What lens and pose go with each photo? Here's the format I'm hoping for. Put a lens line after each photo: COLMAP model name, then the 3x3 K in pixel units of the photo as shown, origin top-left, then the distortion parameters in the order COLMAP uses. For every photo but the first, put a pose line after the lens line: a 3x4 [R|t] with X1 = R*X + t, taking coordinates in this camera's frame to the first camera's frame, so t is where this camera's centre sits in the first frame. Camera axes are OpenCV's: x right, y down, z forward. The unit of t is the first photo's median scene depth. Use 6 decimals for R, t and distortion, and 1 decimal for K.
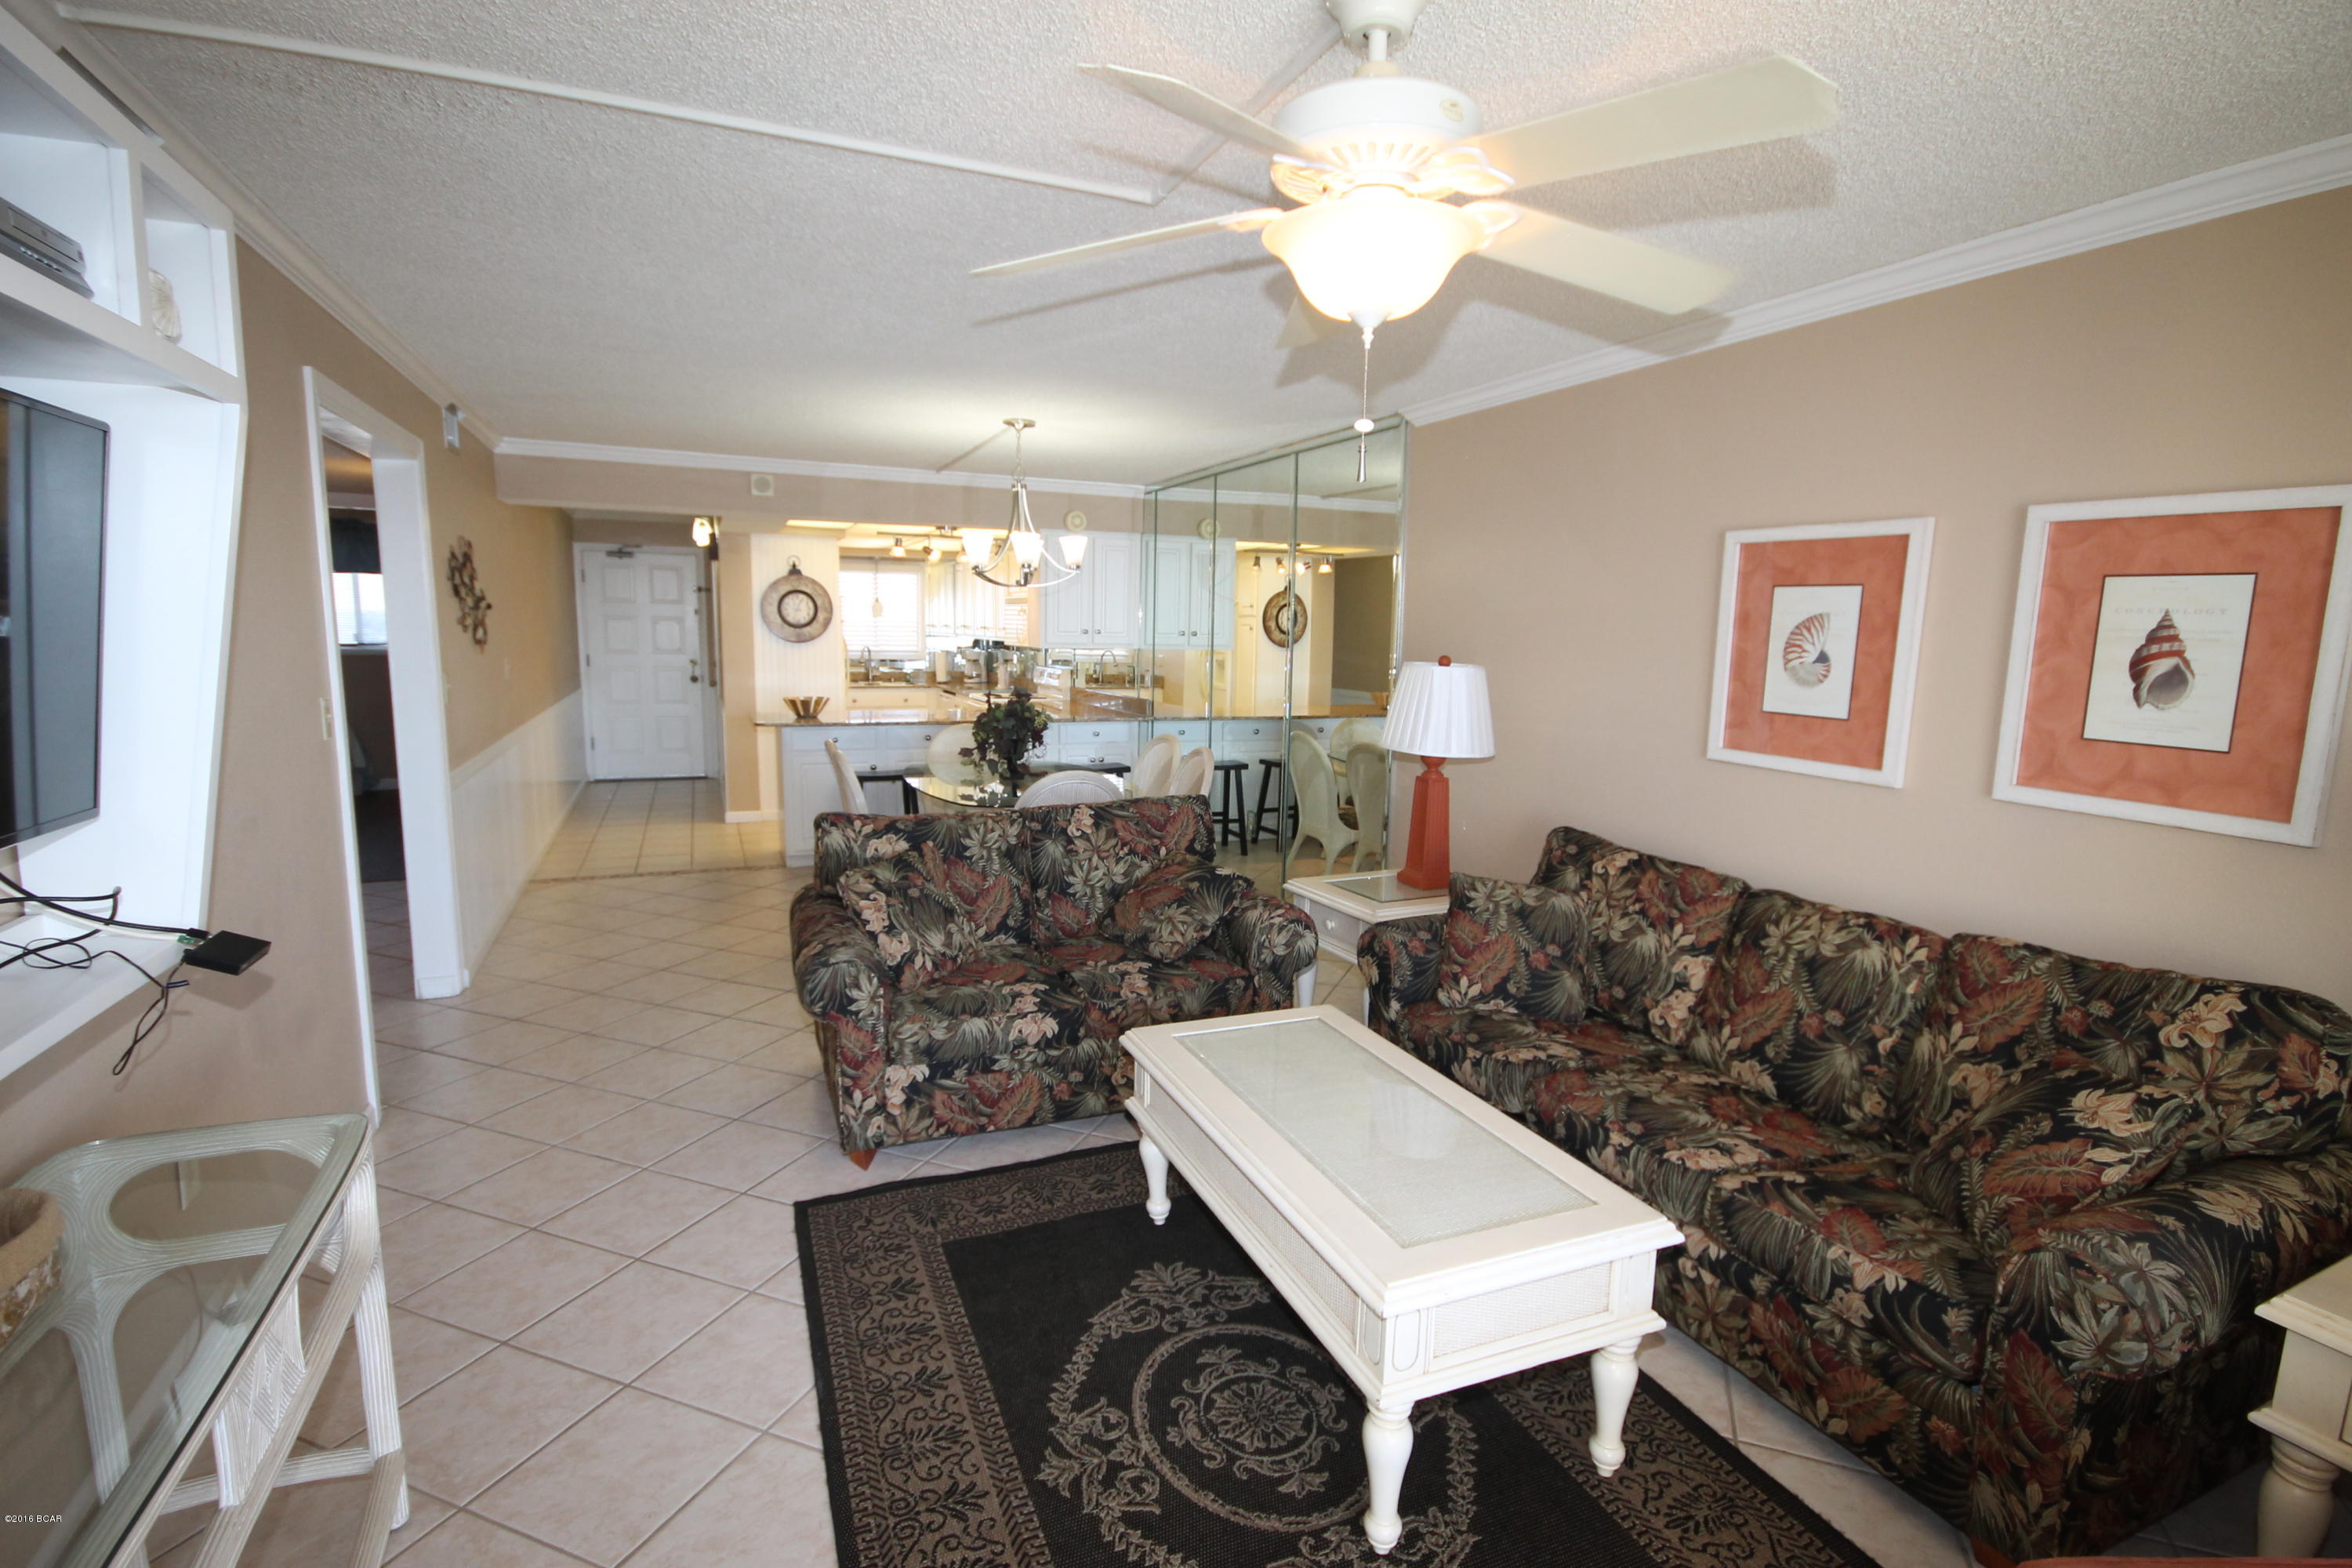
lens RADIAL K [[1099.0, 0, 1164.6], [0, 1099.0, 773.8], [0, 0, 1]] dist [0.003752, 0.000353]
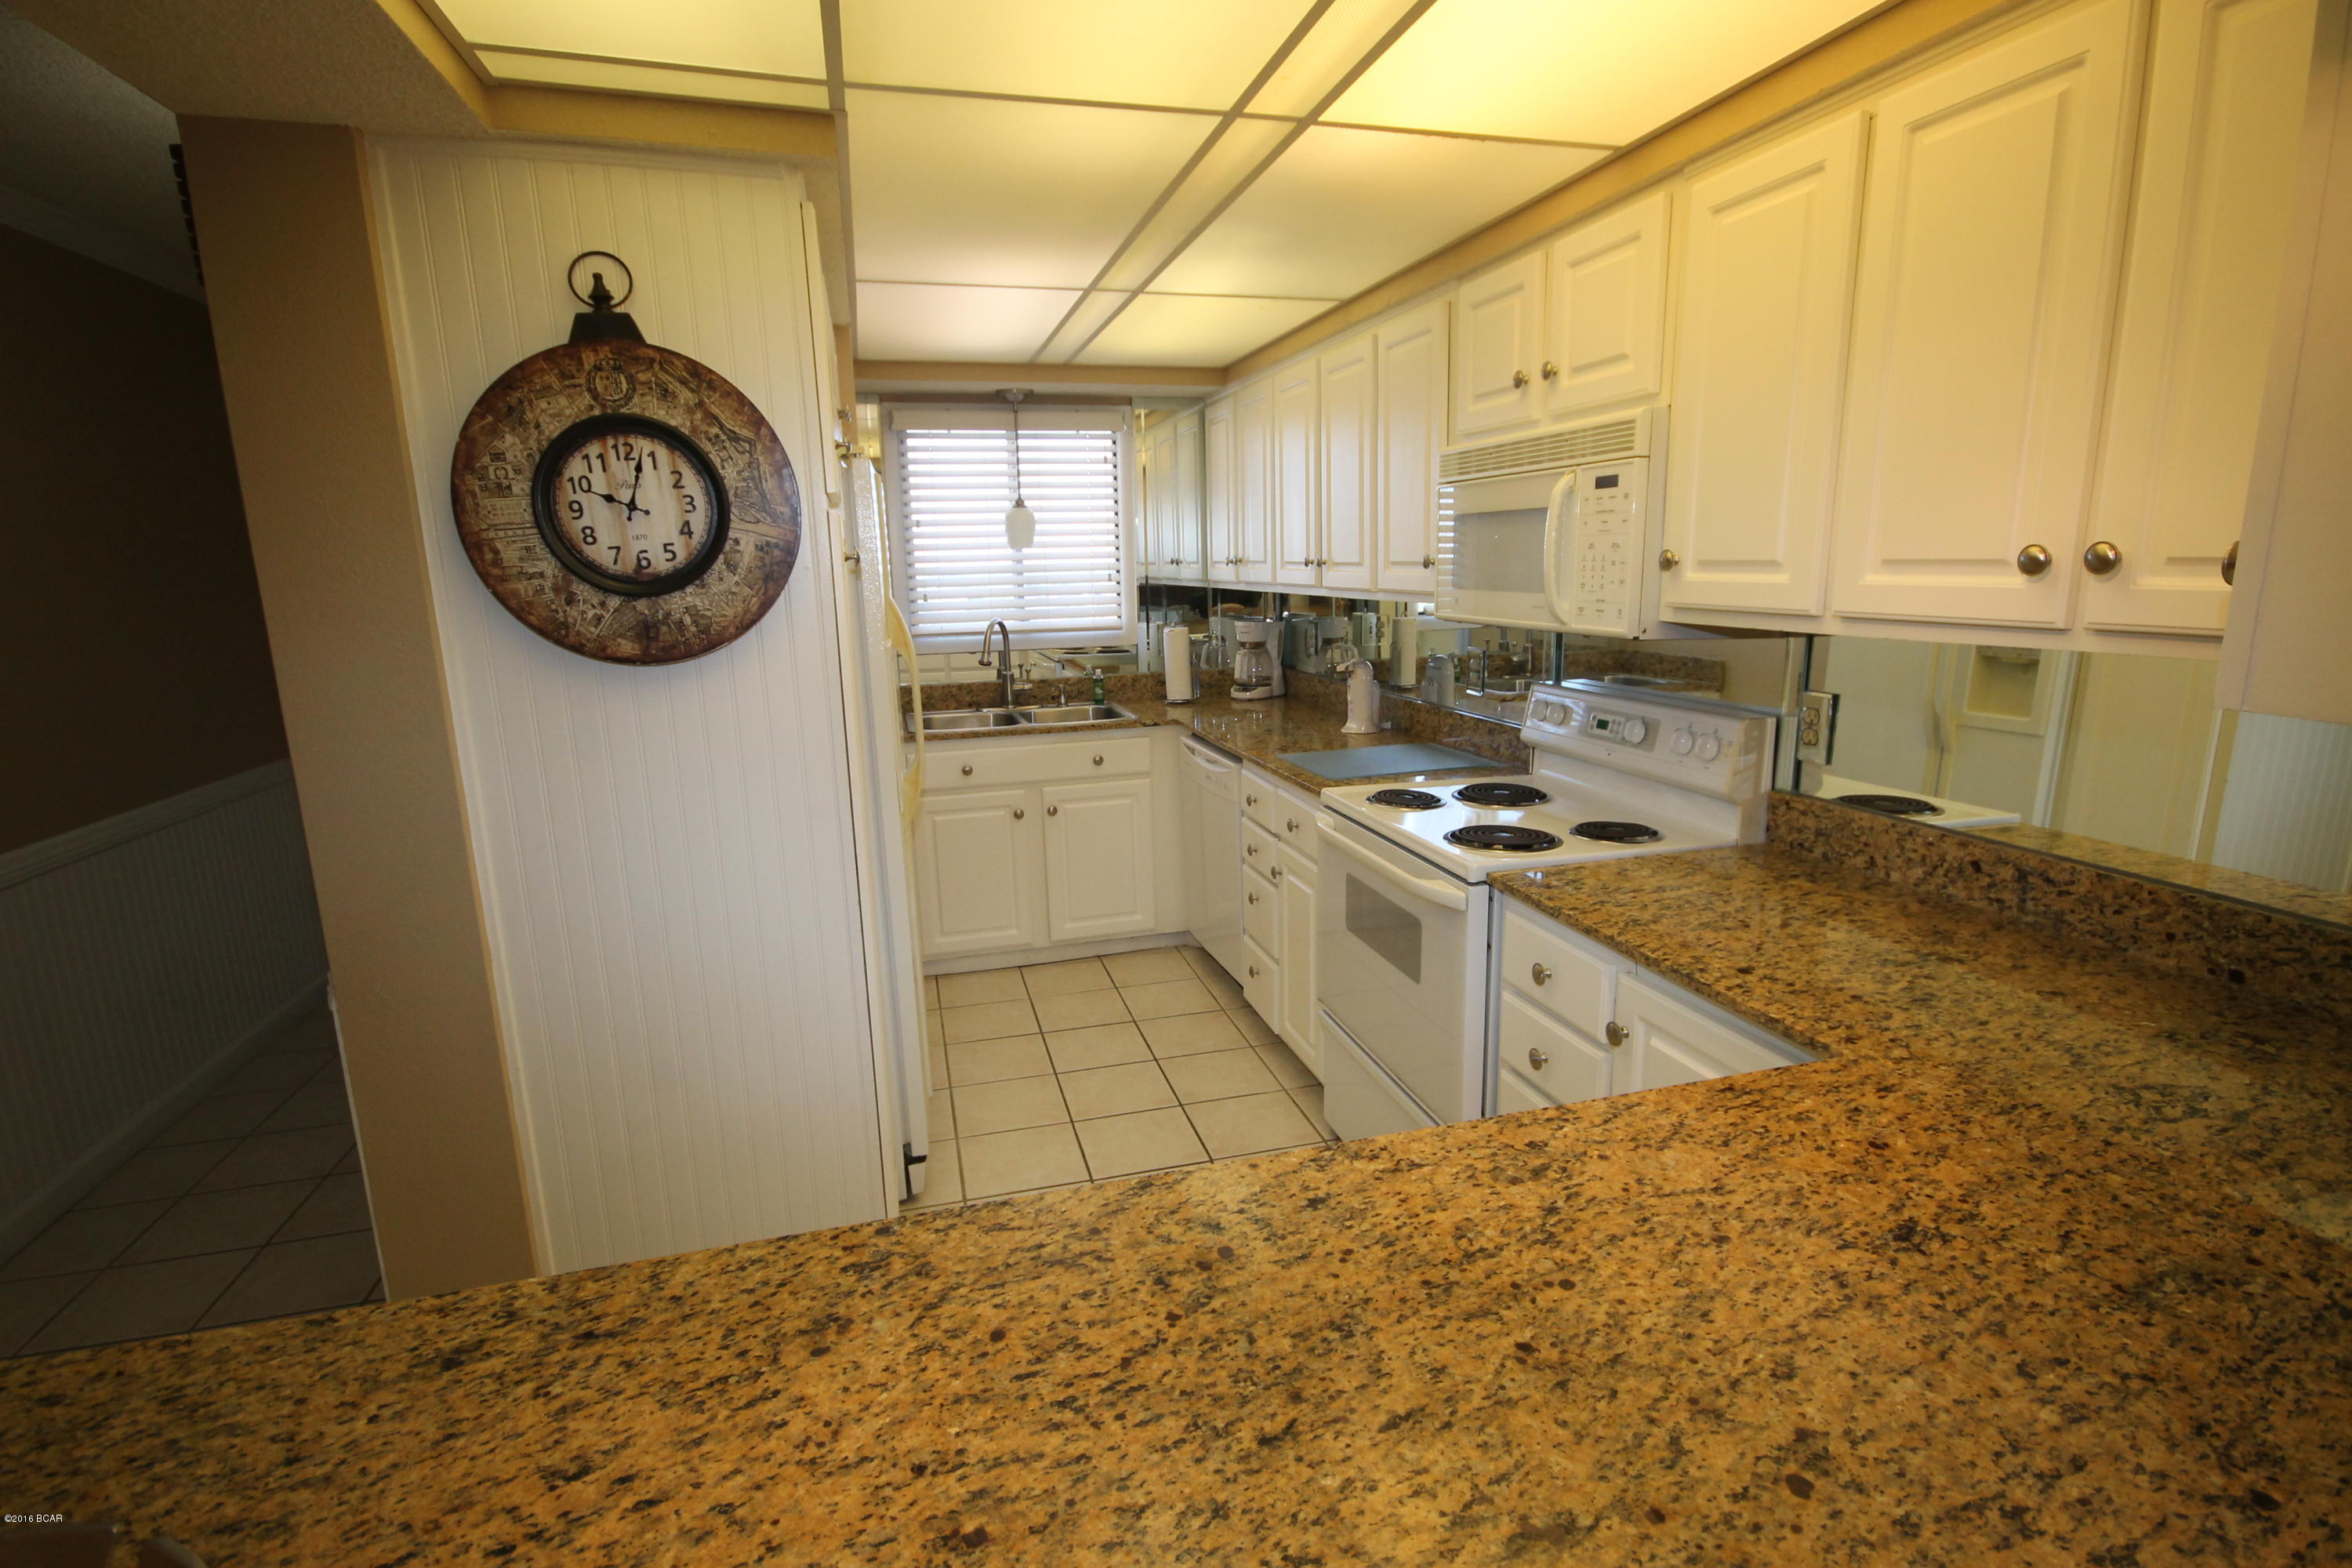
lens RADIAL K [[1099.0, 0, 1180.9], [0, 1099.0, 779.7], [0, 0, 1]] dist [0.003752, 0.000353]
pose [[0.991009, -0.012337, -0.133224, -0.198263], [0.021166, 0.997657, 0.065054, -0.108076], [0.132110, -0.067288, 0.988949, 0.796044]]
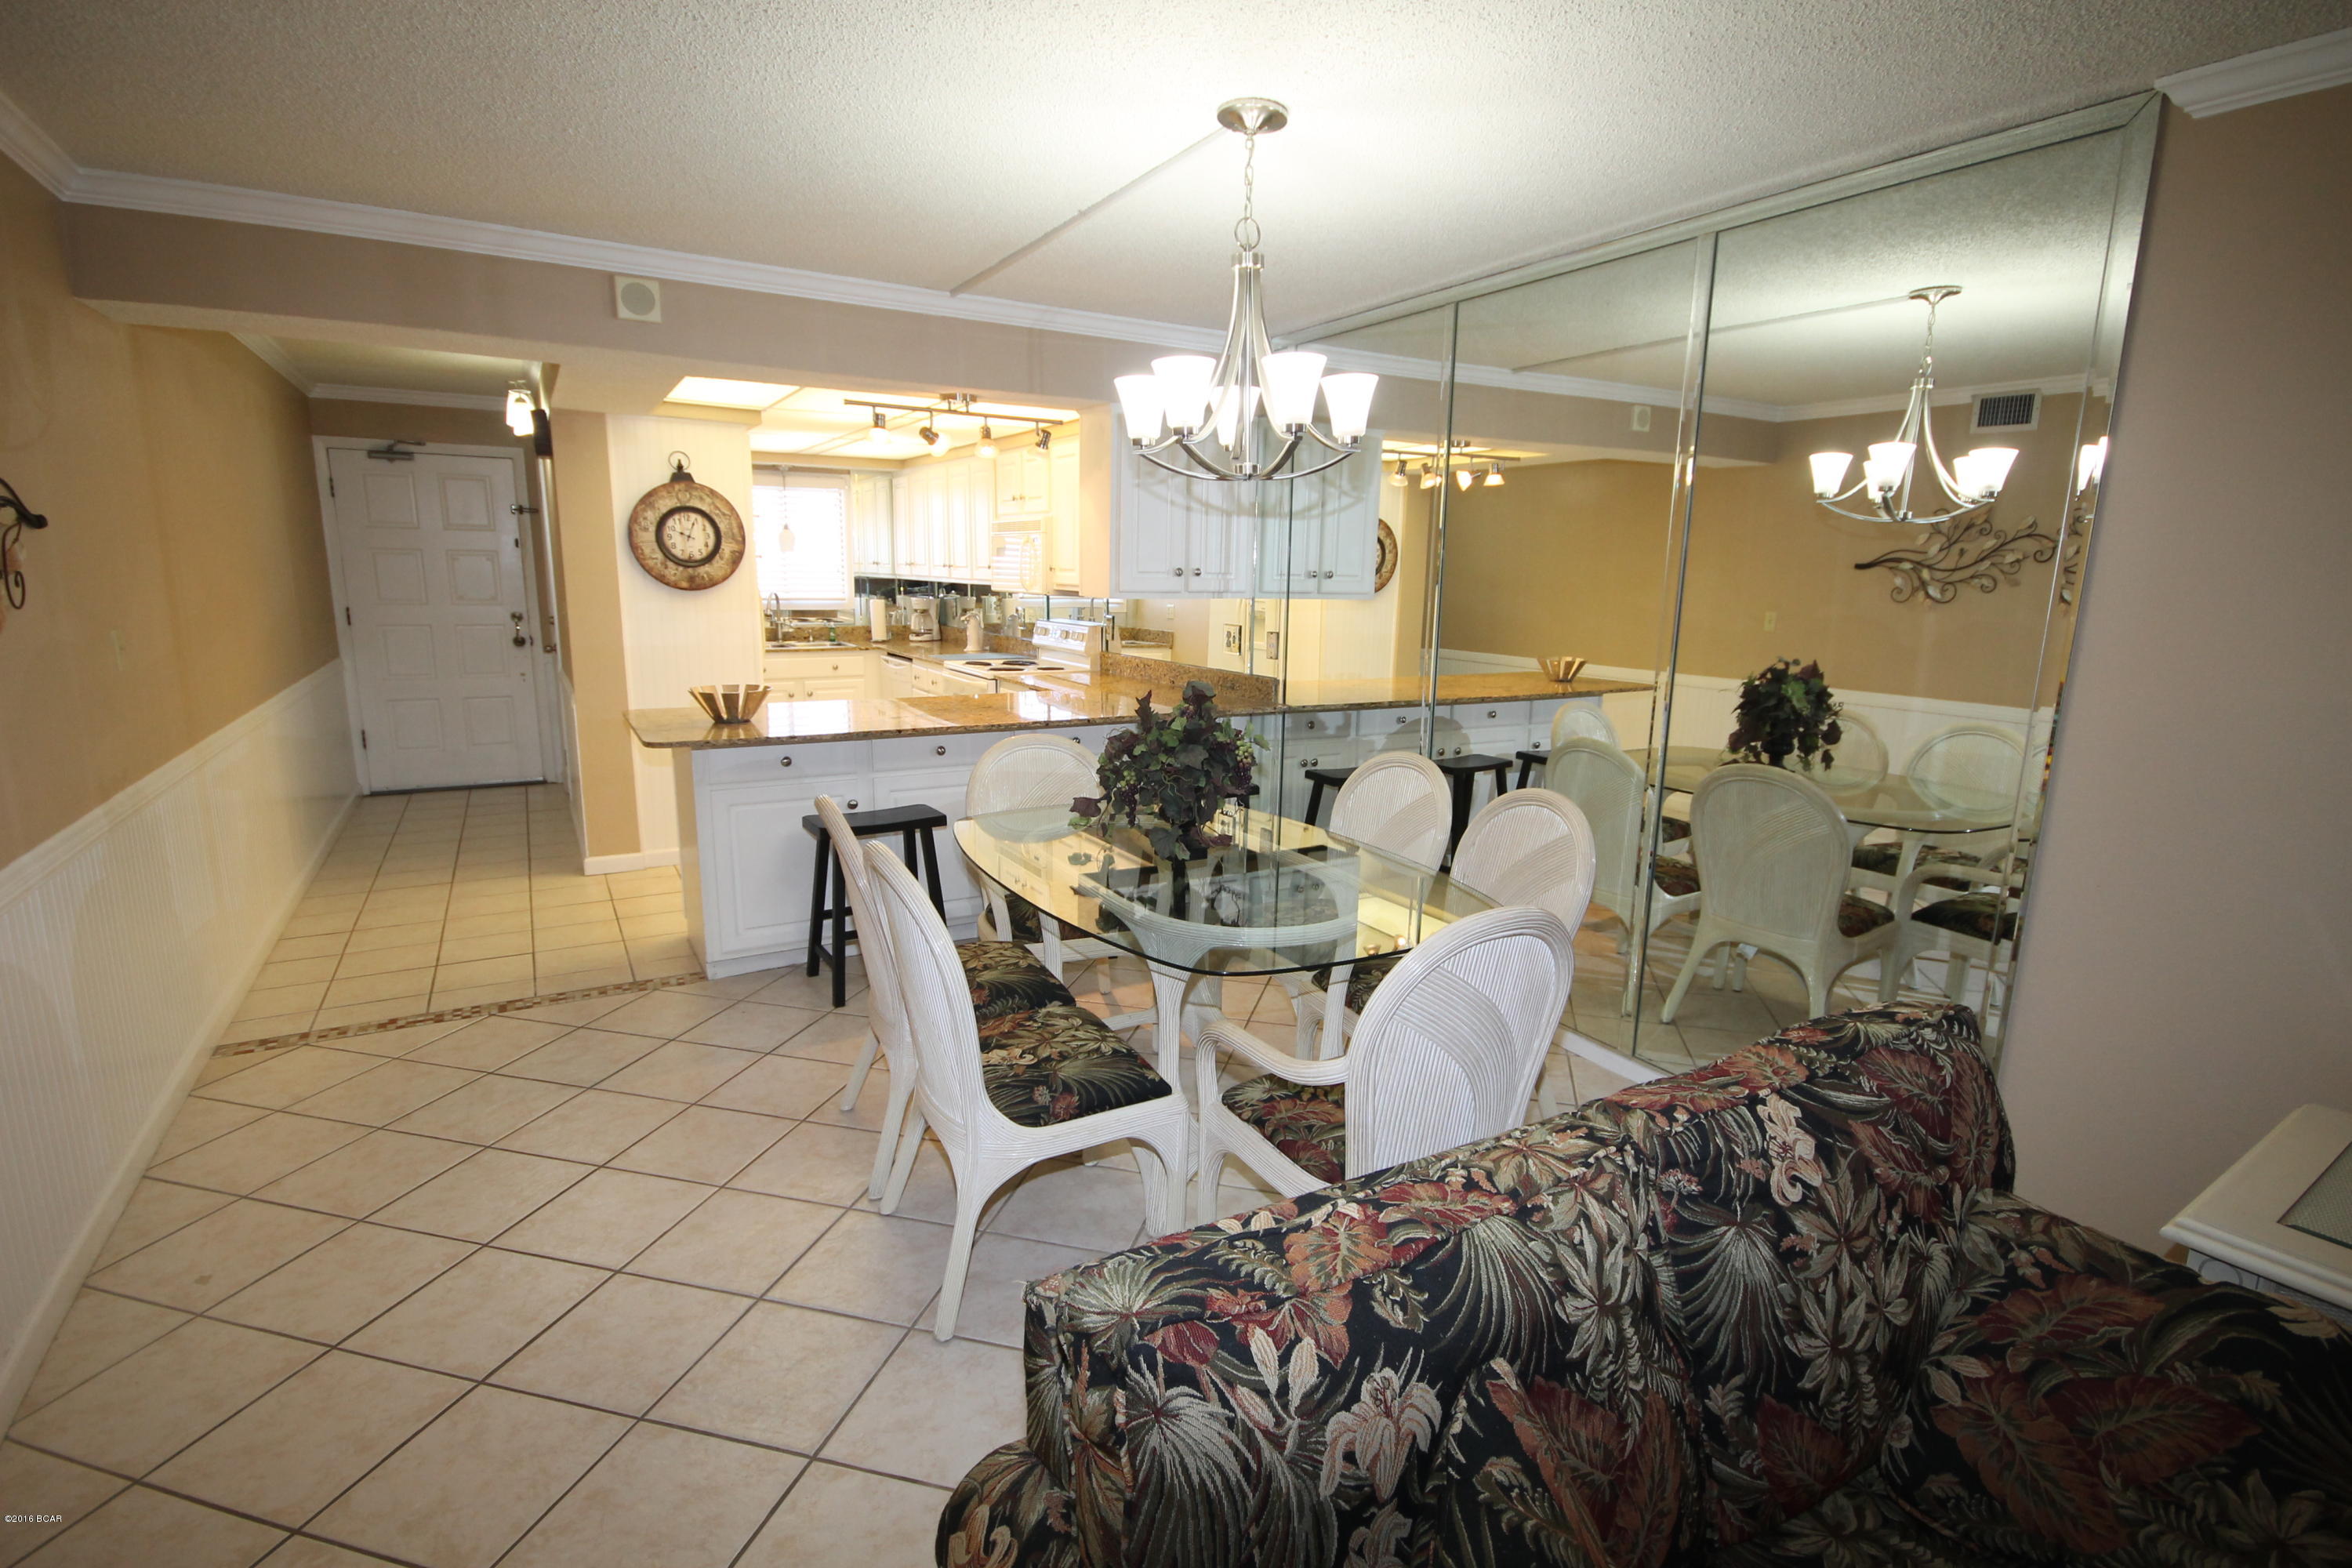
lens RADIAL K [[1099.0, 0, 1174.8], [0, 1099.0, 777.1], [0, 0, 1]] dist [0.003752, 0.000353]
pose [[0.991158, -0.026093, 0.130096, -0.140952], [0.018434, 0.998044, 0.059733, -0.043803], [-0.131400, -0.056807, 0.989700, 0.324592]]
